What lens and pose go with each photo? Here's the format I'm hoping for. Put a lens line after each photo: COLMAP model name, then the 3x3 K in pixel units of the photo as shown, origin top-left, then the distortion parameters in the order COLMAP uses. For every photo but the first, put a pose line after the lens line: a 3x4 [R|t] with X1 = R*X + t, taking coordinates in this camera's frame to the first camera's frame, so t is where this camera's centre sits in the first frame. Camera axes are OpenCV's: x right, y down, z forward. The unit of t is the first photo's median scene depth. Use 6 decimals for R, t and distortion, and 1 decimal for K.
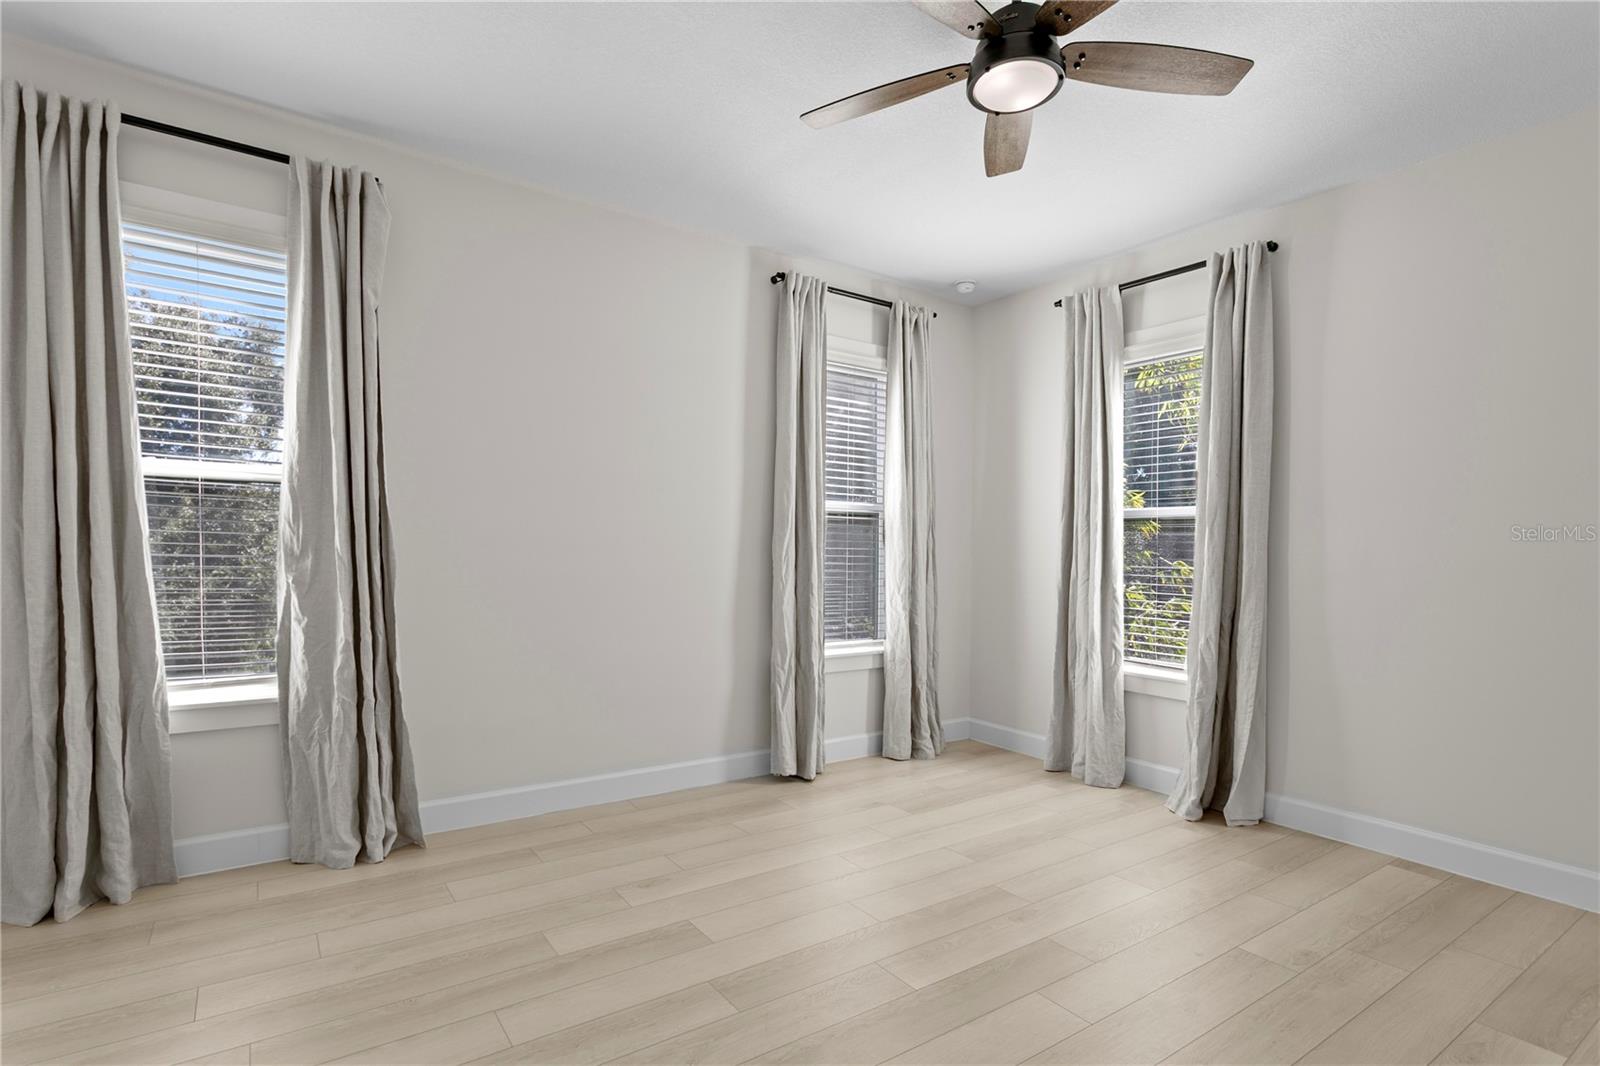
lens RADIAL K [[761.4, 0, 809.2], [0, 761.4, 573.5], [0, 0, 1]] dist [-0.000115, 0.000460]
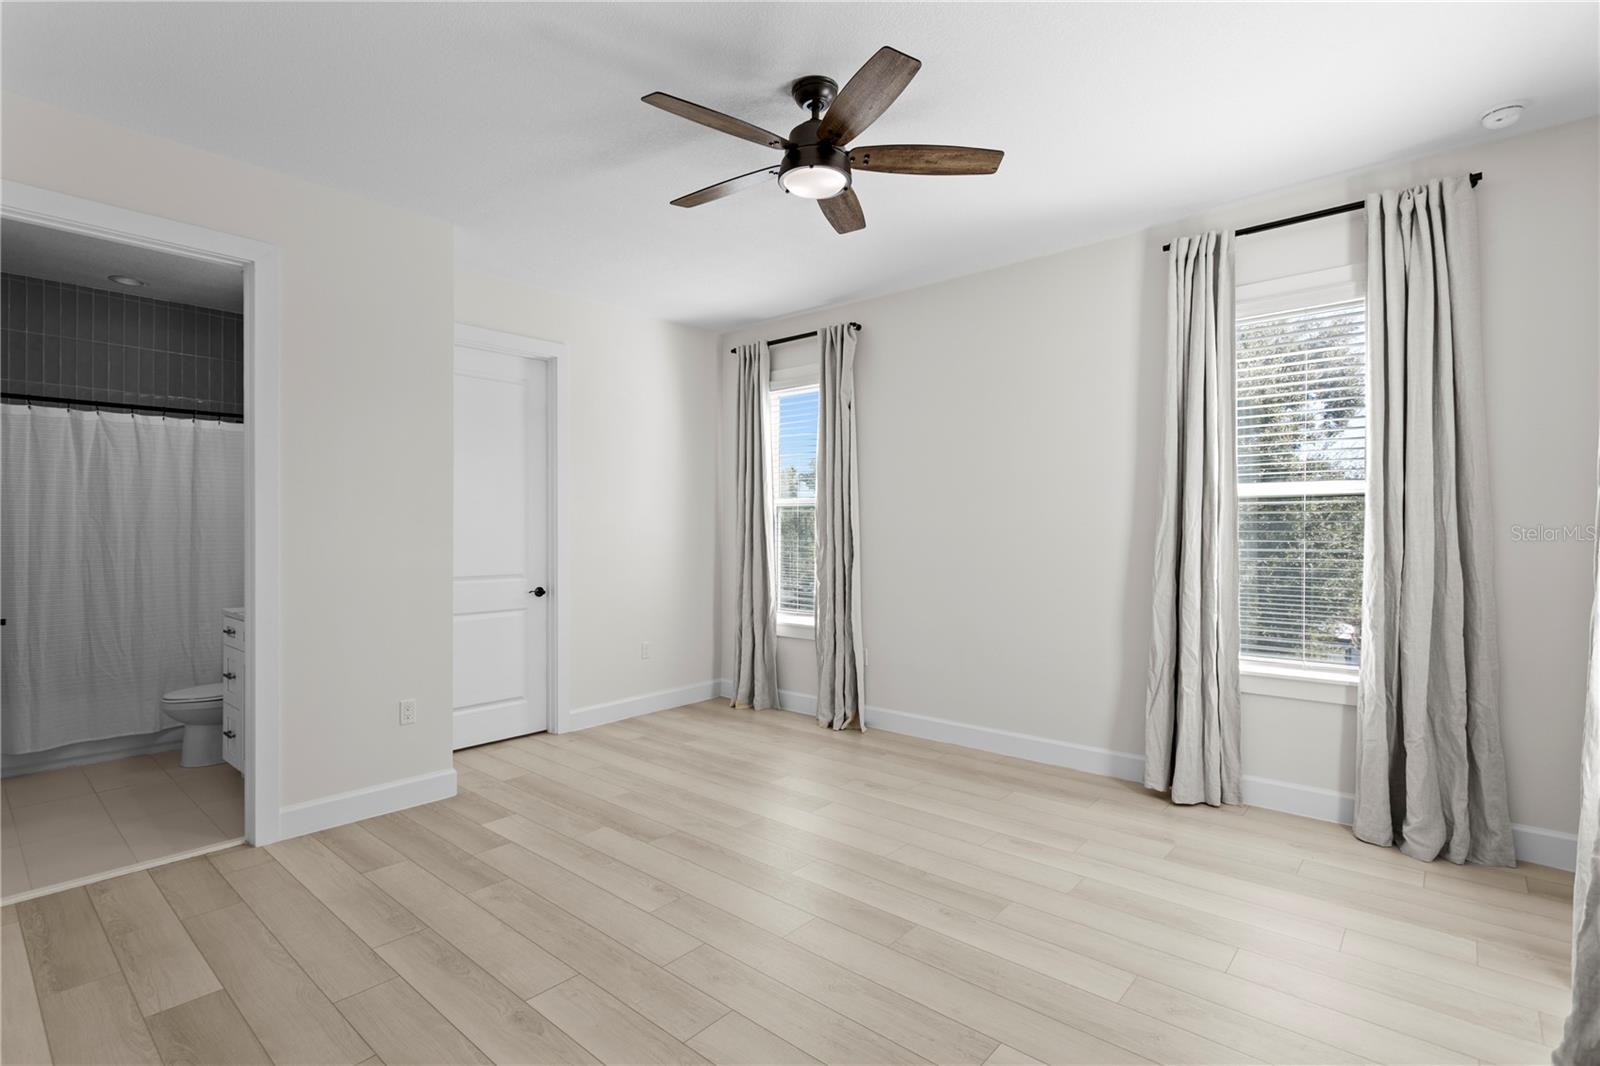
lens RADIAL K [[761.4, 0, 783.3], [0, 761.4, 538.8], [0, 0, 1]] dist [-0.000115, 0.000460]
pose [[0.250095, -0.004161, -0.968212, 0.812975], [-0.023324, 0.999675, -0.010321, -0.018147], [0.967940, 0.025164, 0.249916, 0.358902]]
